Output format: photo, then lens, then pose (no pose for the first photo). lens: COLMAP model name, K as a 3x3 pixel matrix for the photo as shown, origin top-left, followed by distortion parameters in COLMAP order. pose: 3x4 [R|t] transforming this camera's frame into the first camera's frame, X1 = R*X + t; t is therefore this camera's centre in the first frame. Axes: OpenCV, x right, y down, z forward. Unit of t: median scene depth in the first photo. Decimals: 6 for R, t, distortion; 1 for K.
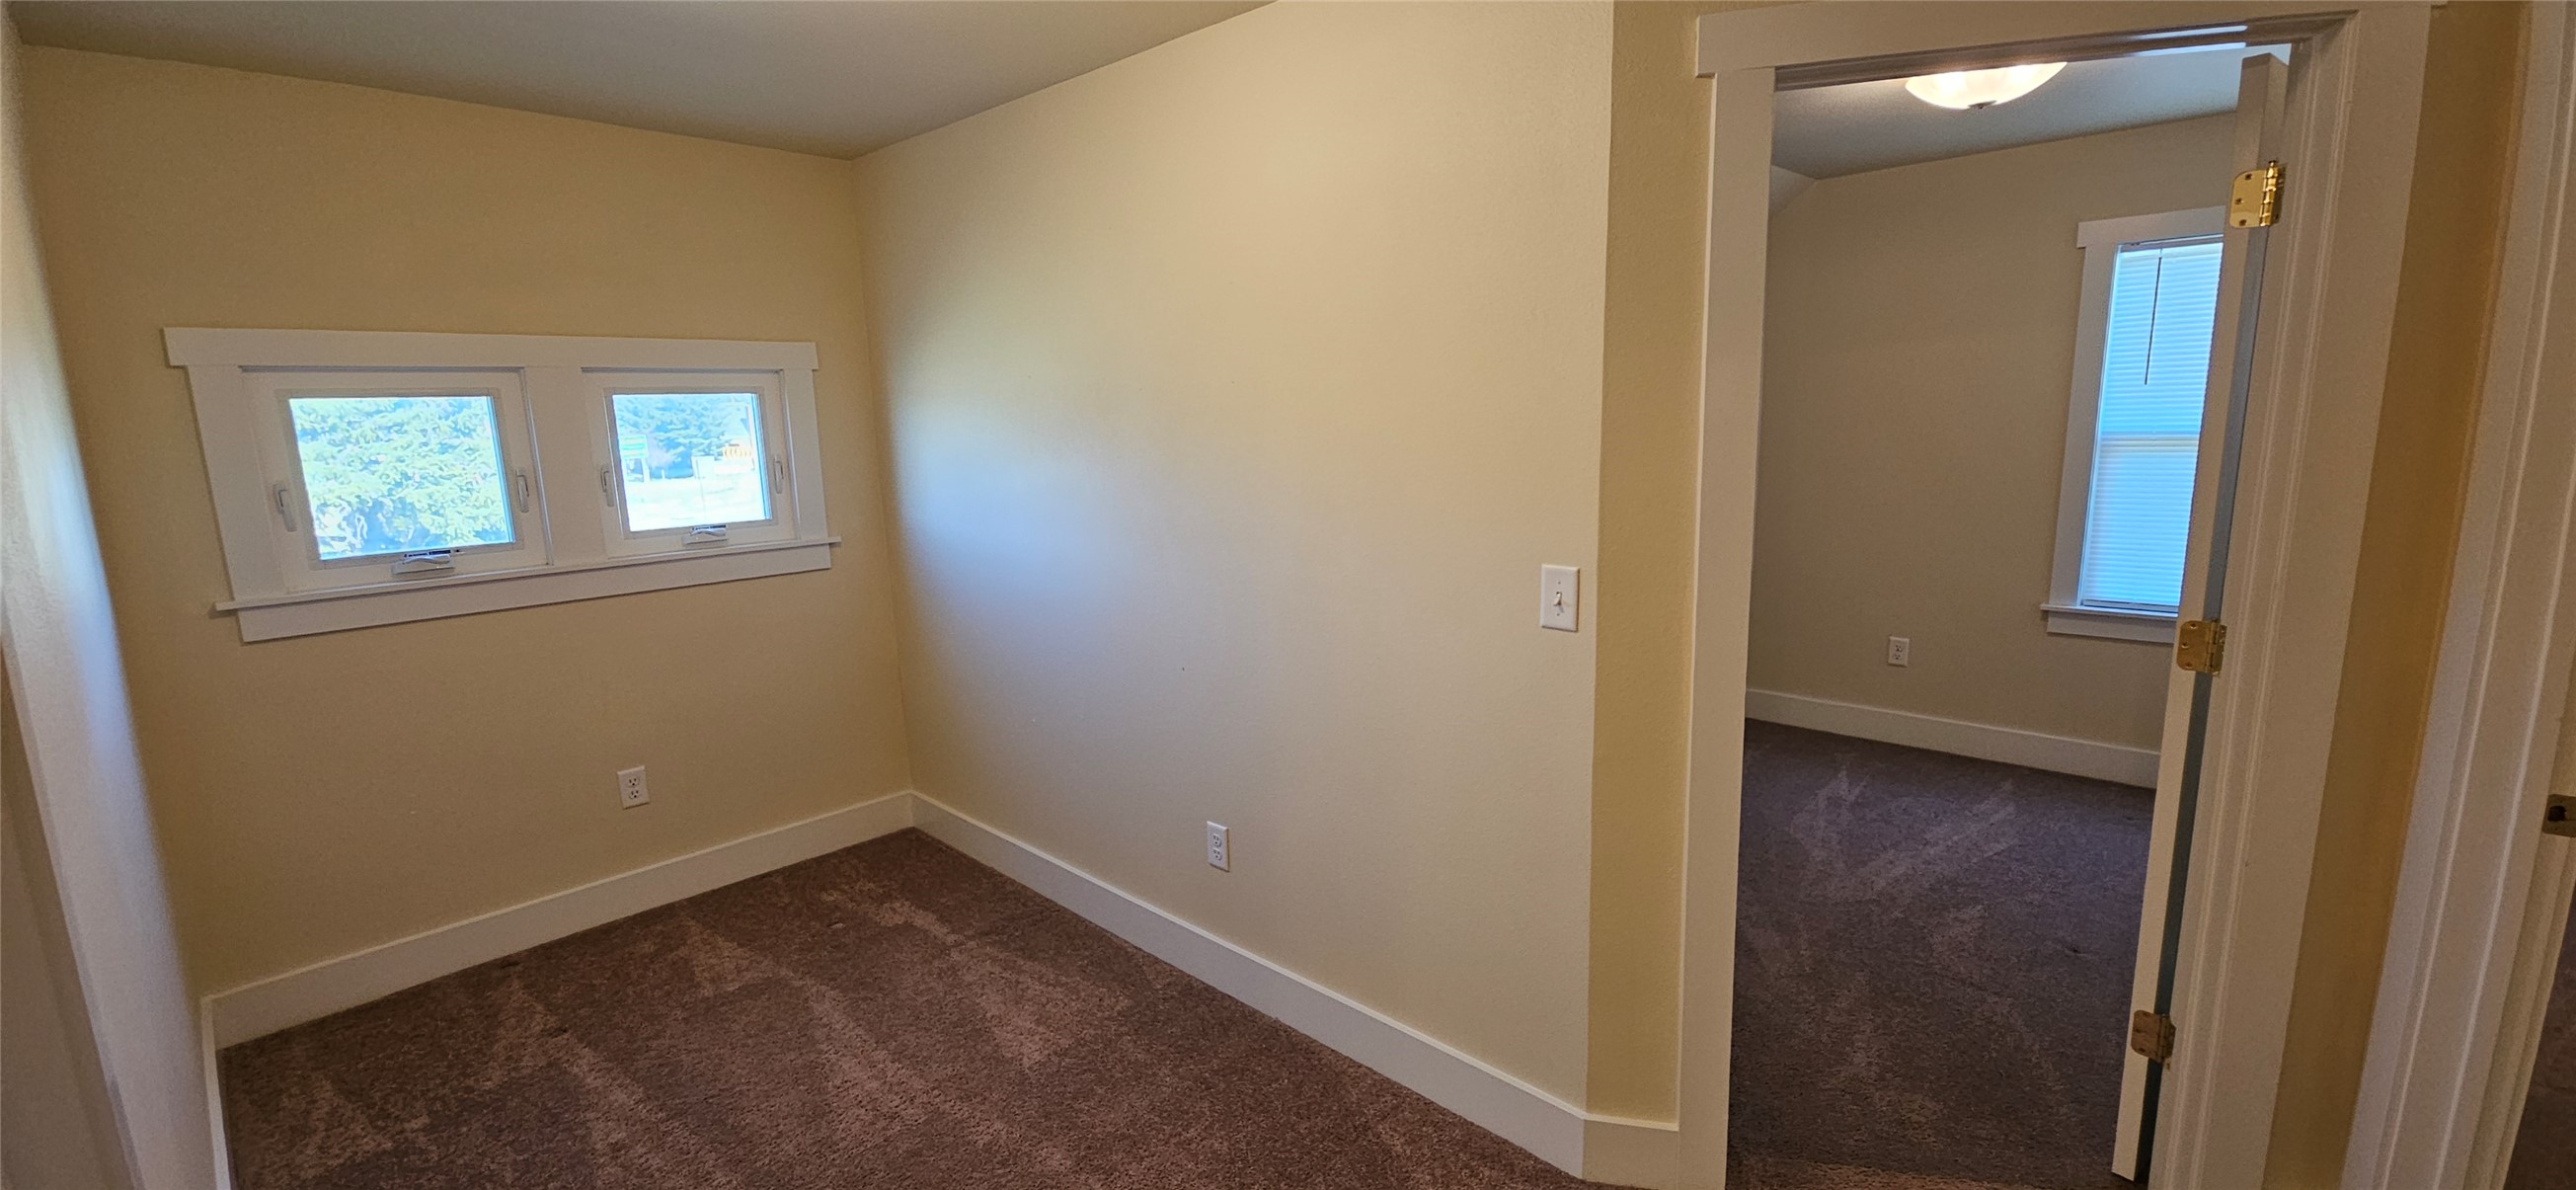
lens RADIAL K [[1033.2, 0, 1287.5], [0, 1033.2, 591.1], [0, 0, 1]] dist [0.002748, 0.000326]
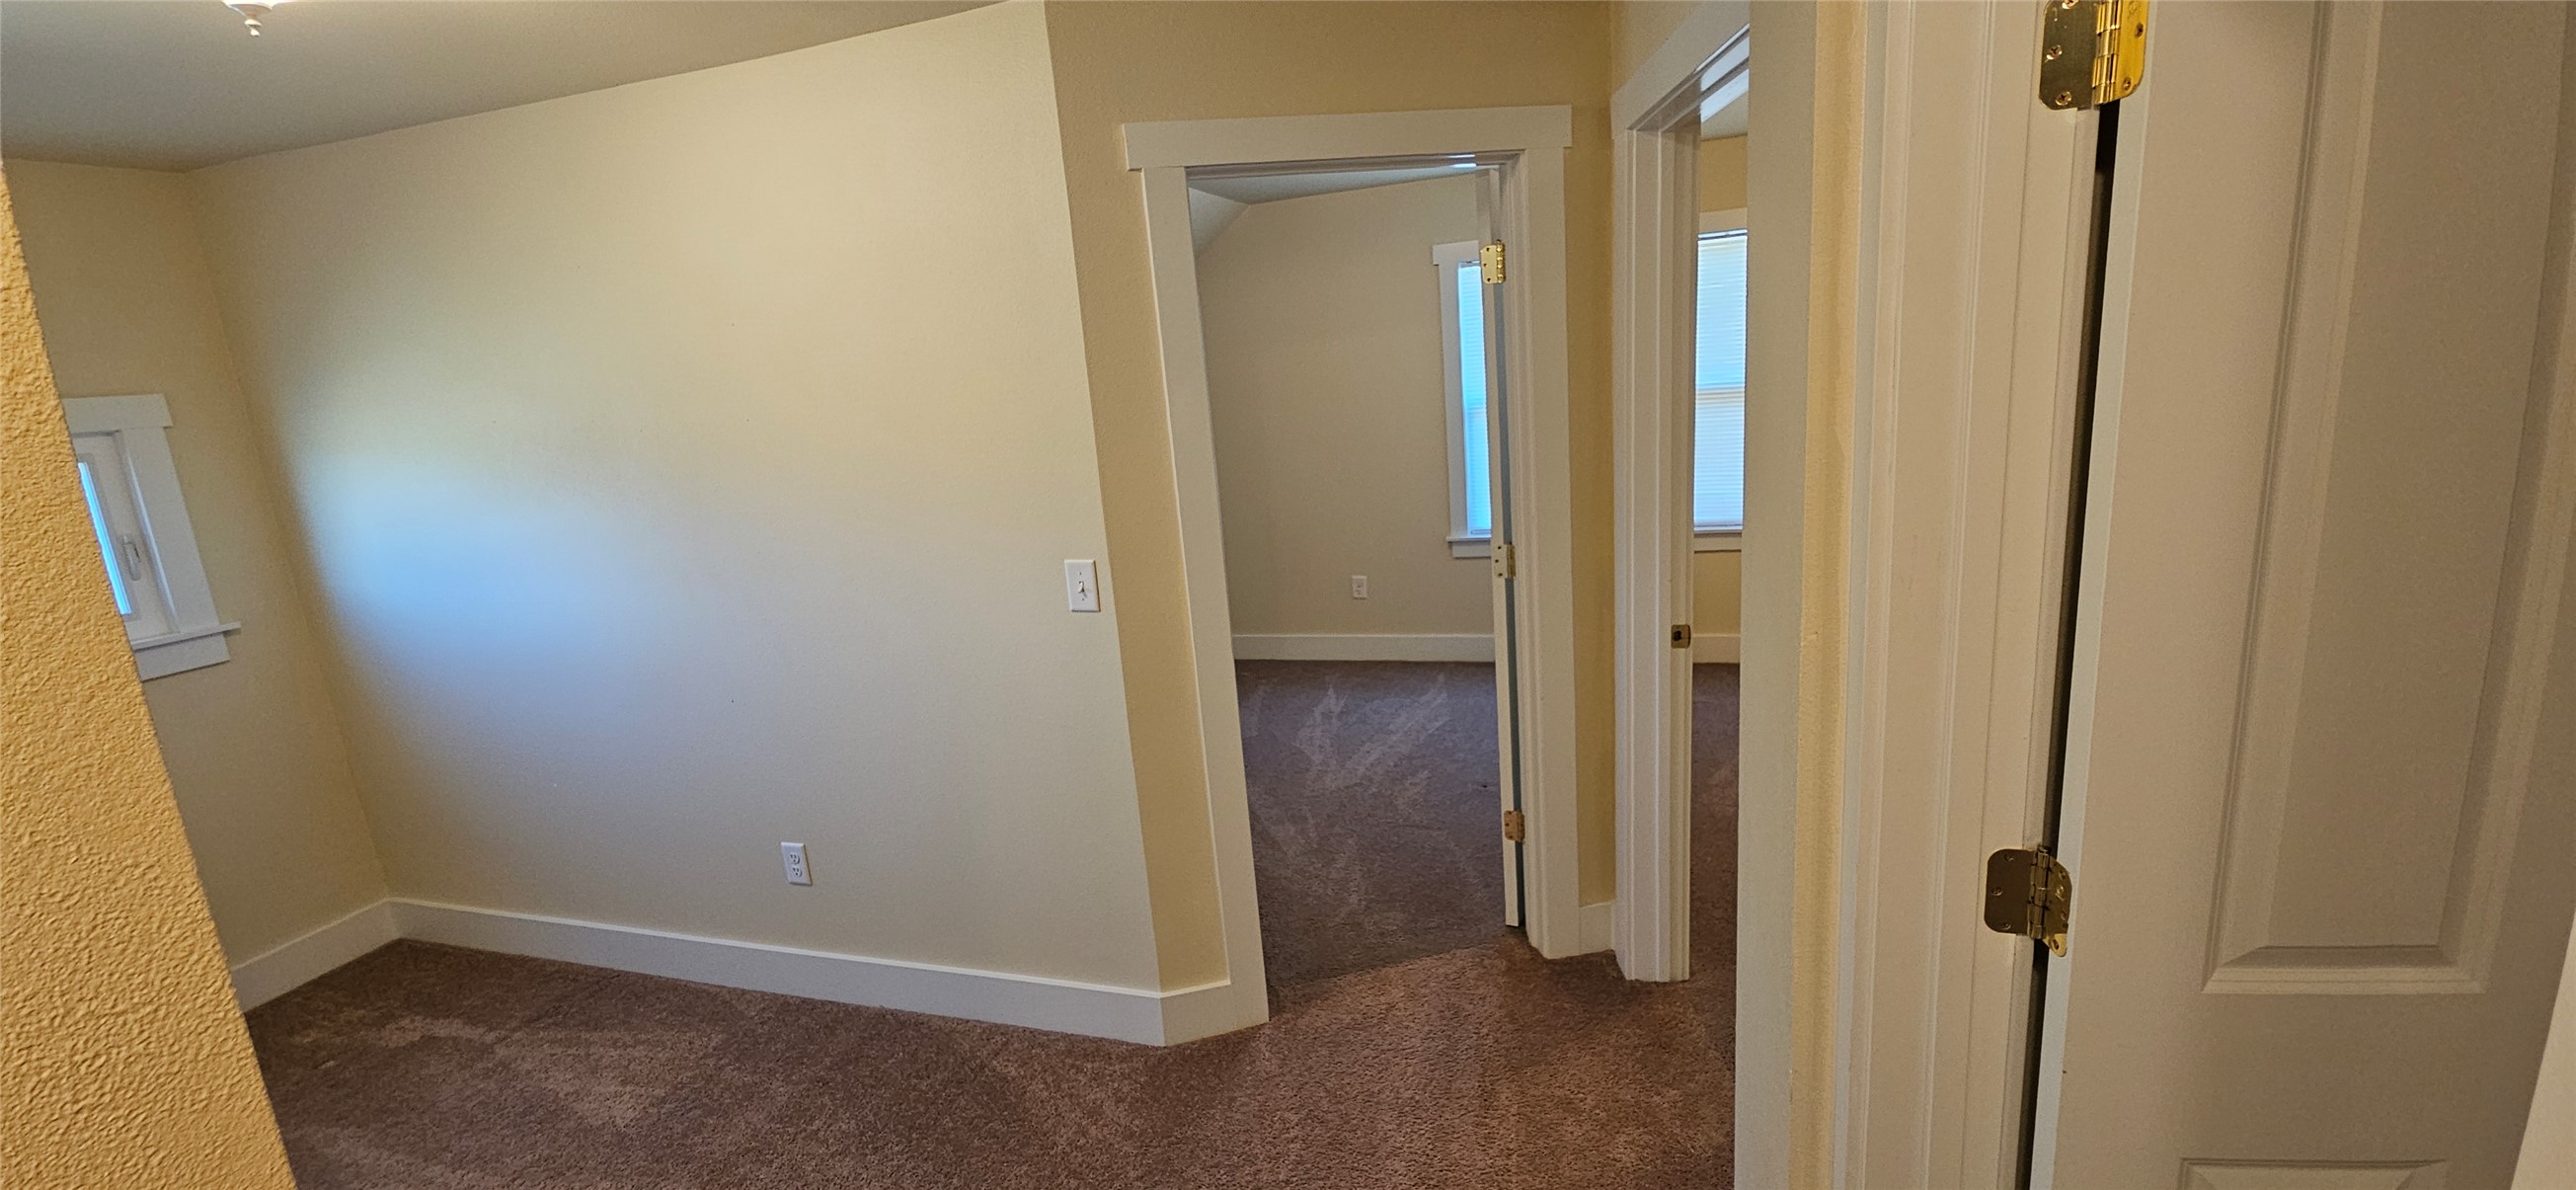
lens RADIAL K [[1033.2, 0, 1278.9], [0, 1033.2, 600.3], [0, 0, 1]] dist [0.002748, 0.000326]
pose [[0.898370, -0.138803, 0.416732, -0.029167], [0.128225, 0.990305, 0.053423, -0.008643], [-0.420107, 0.005442, 0.907458, -0.153250]]
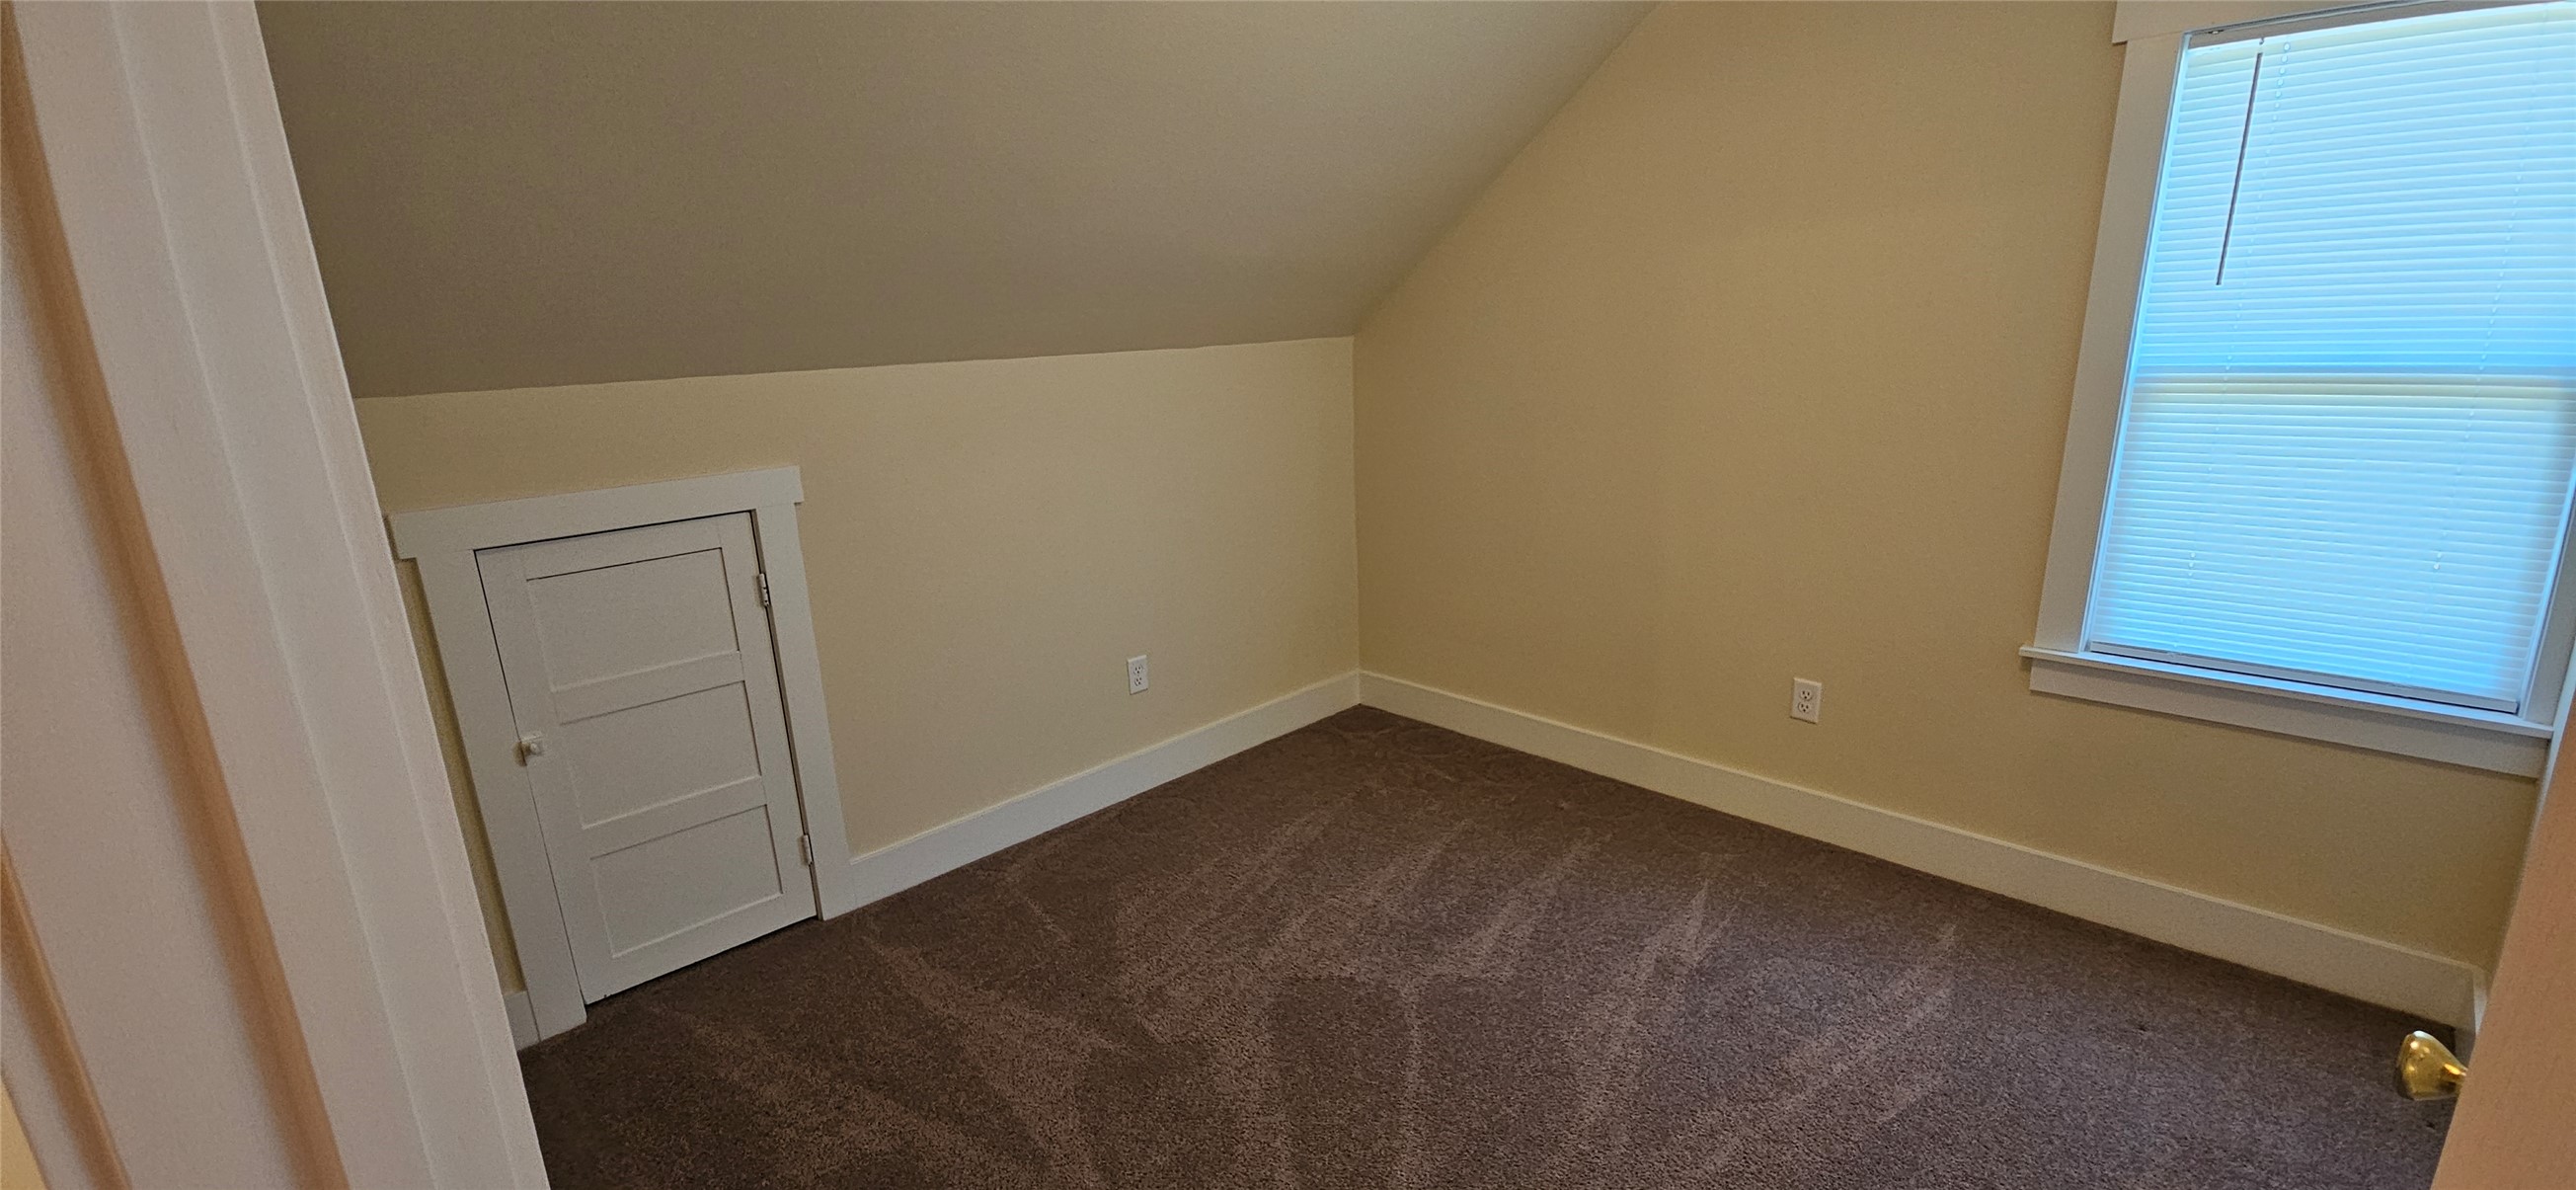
lens RADIAL K [[1033.2, 0, 1286.0], [0, 1033.2, 582.6], [0, 0, 1]] dist [0.002748, 0.000326]
pose [[0.999647, 0.000730, -0.026570, 0.480176], [0.001355, 0.996925, 0.078349, -0.120213], [0.026546, -0.078357, 0.996572, 0.587903]]
